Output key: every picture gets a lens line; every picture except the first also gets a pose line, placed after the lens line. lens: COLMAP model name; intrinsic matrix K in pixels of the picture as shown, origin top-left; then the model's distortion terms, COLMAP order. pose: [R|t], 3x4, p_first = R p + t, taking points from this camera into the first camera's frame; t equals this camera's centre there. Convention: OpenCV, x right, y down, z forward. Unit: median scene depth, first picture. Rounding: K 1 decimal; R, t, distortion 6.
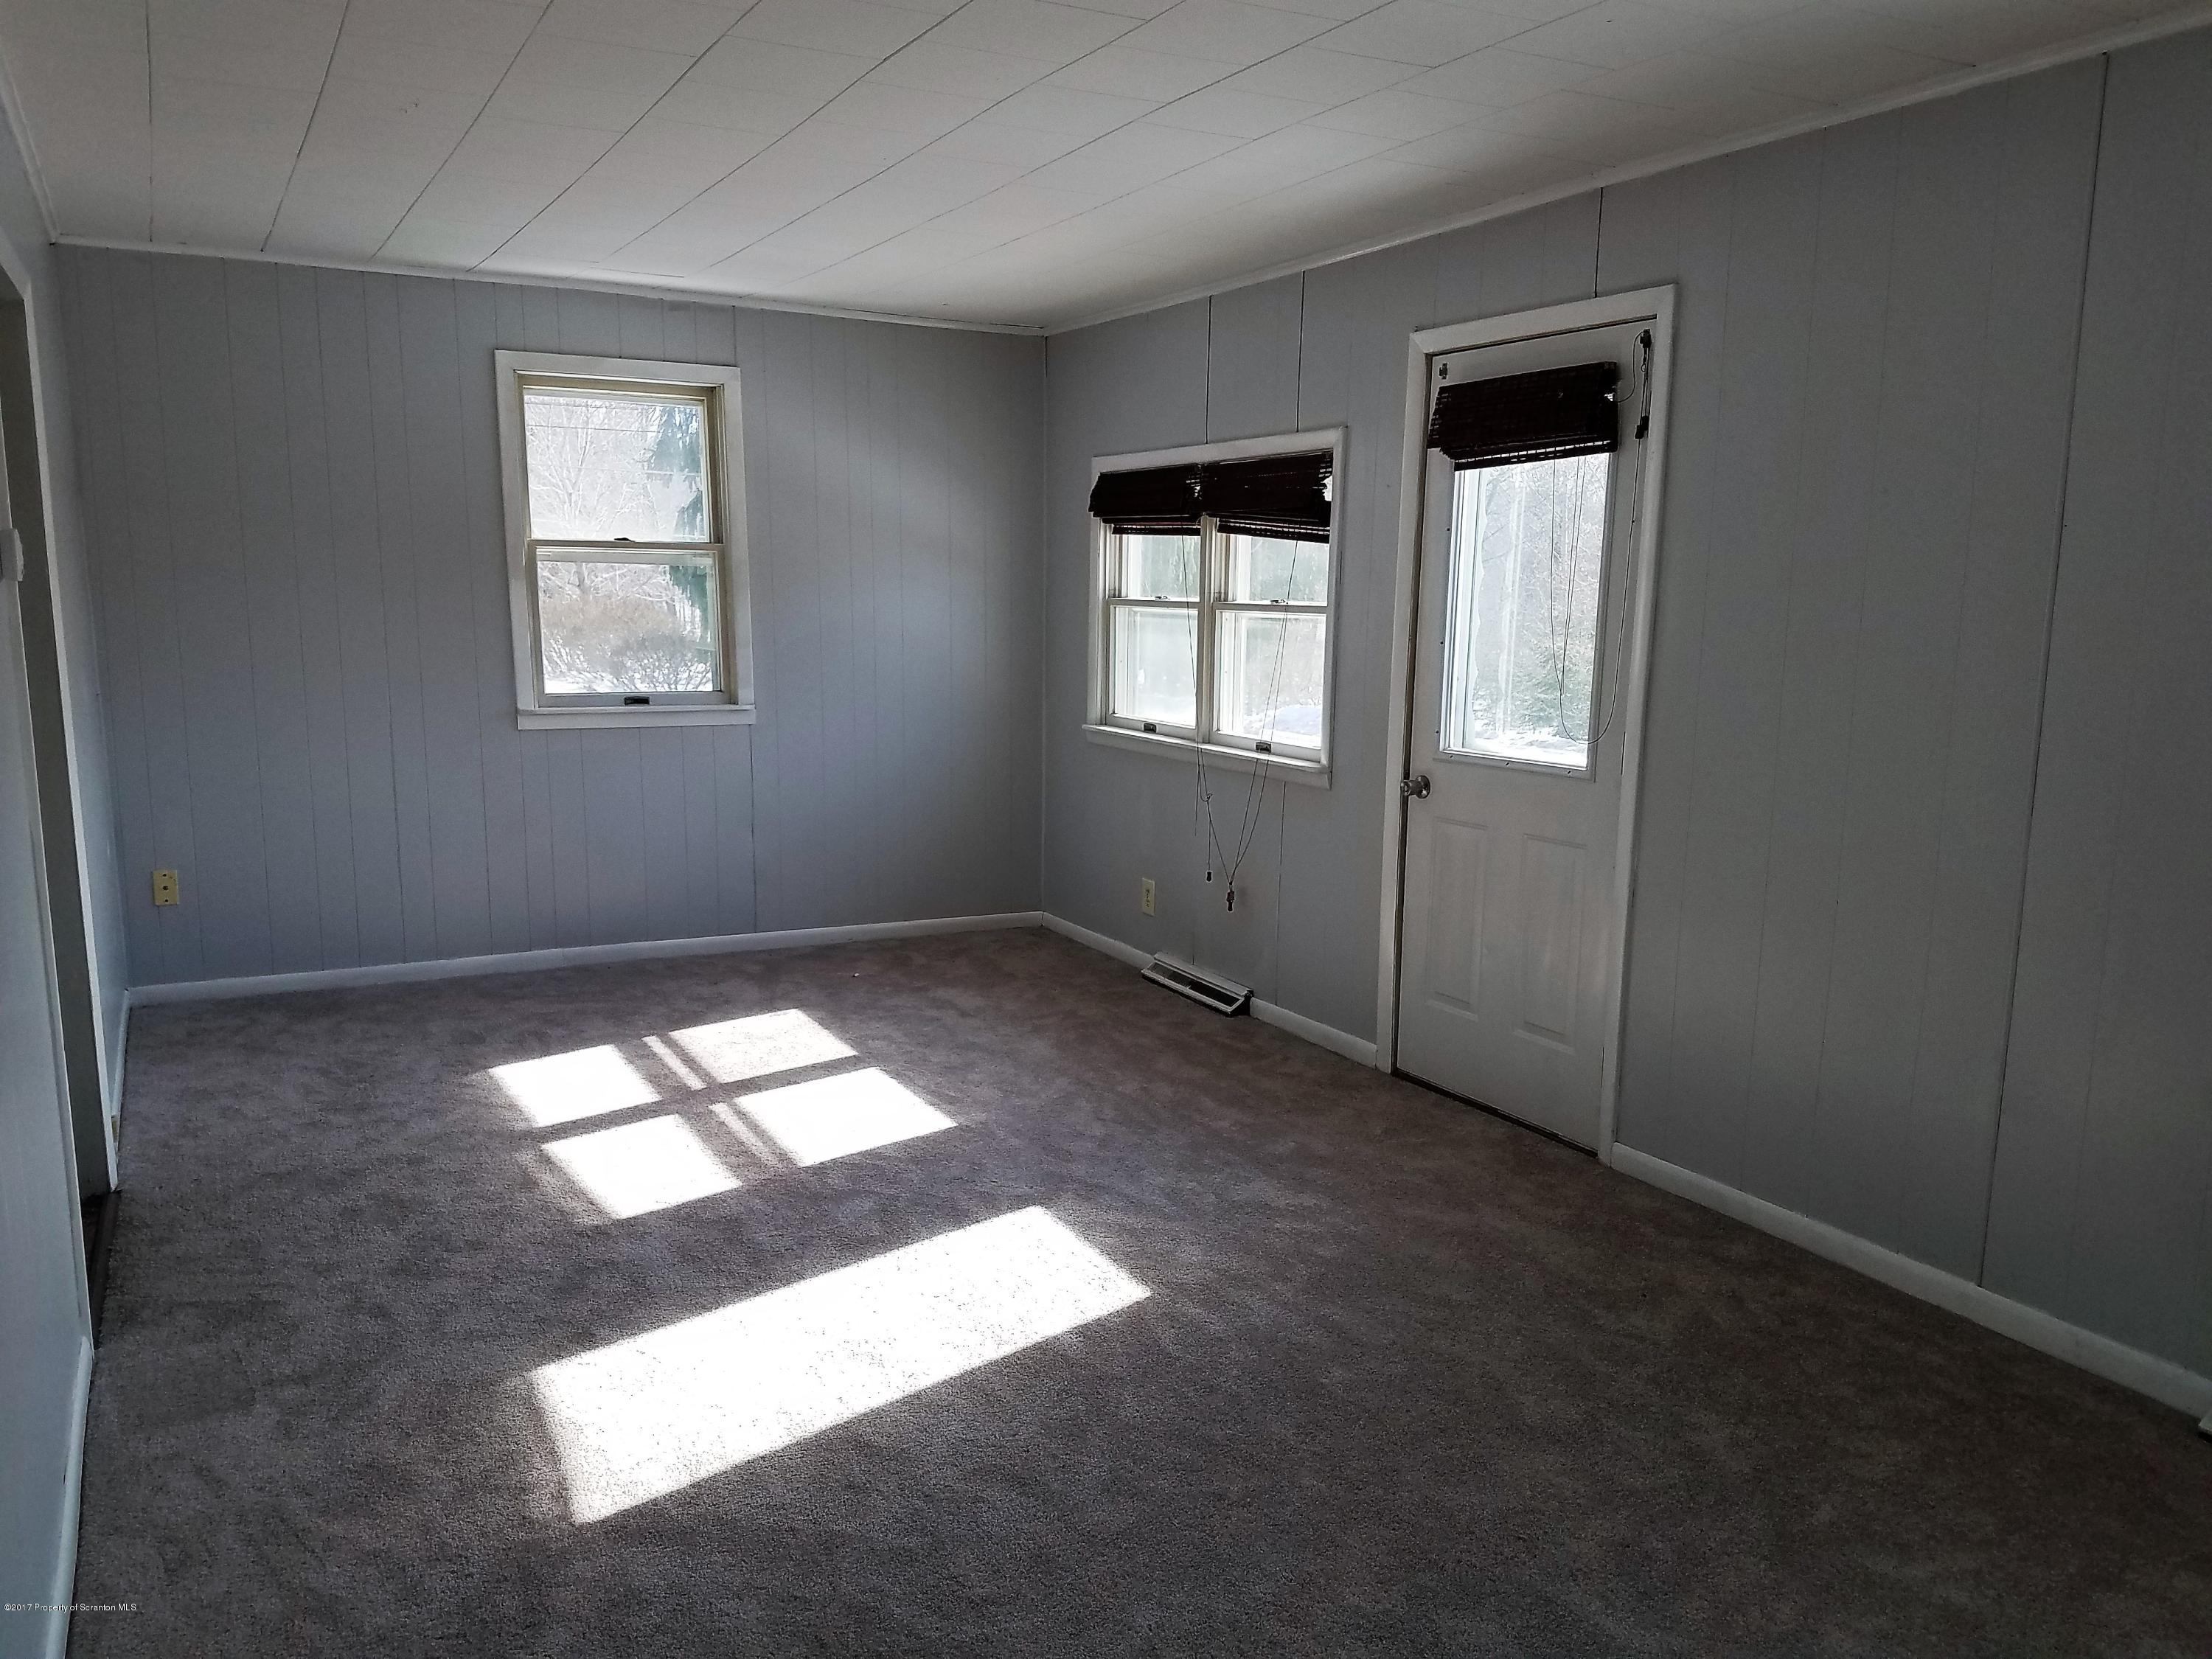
lens RADIAL K [[1719.5, 0, 1099.9], [0, 1719.5, 861.9], [0, 0, 1]] dist [0.306278, -0.643367]
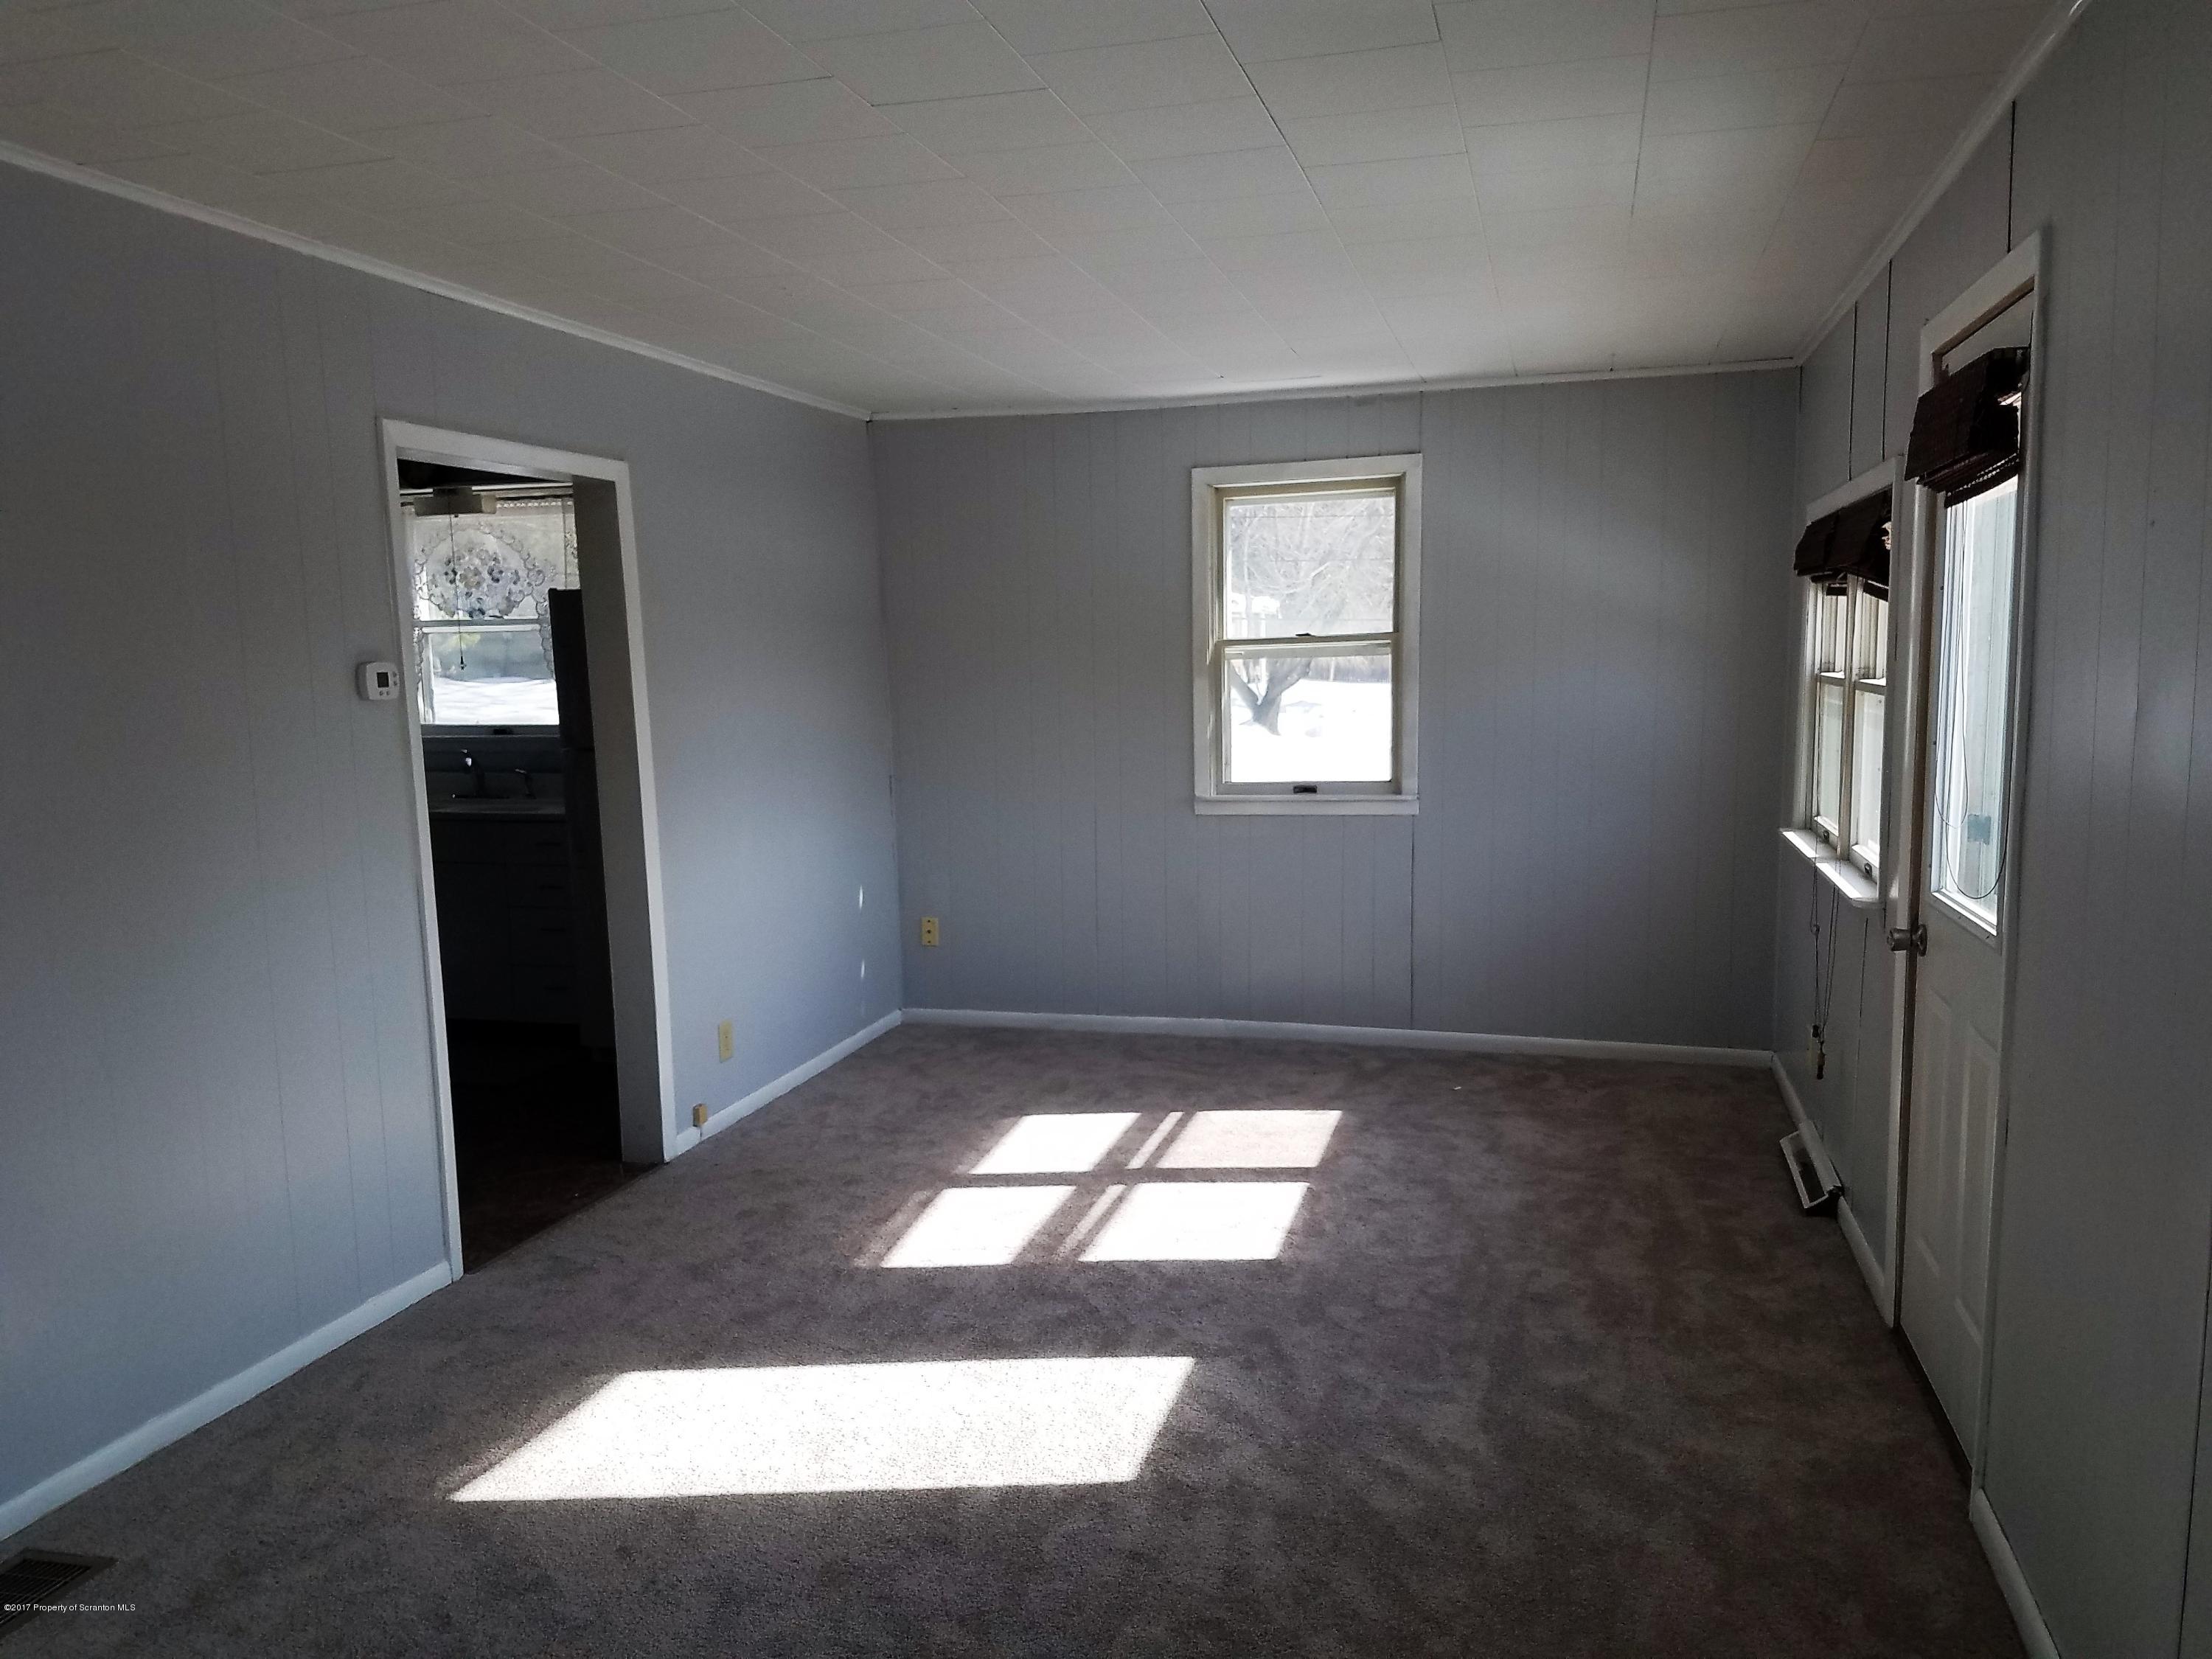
lens RADIAL K [[1719.5, 0, 1099.9], [0, 1719.5, 861.9], [0, 0, 1]] dist [0.306278, -0.643367]
pose [[0.726031, 0.056747, -0.685316, 0.412382], [-0.084171, 0.996429, -0.006662, -0.038332], [0.682491, 0.062521, 0.728215, 0.215304]]
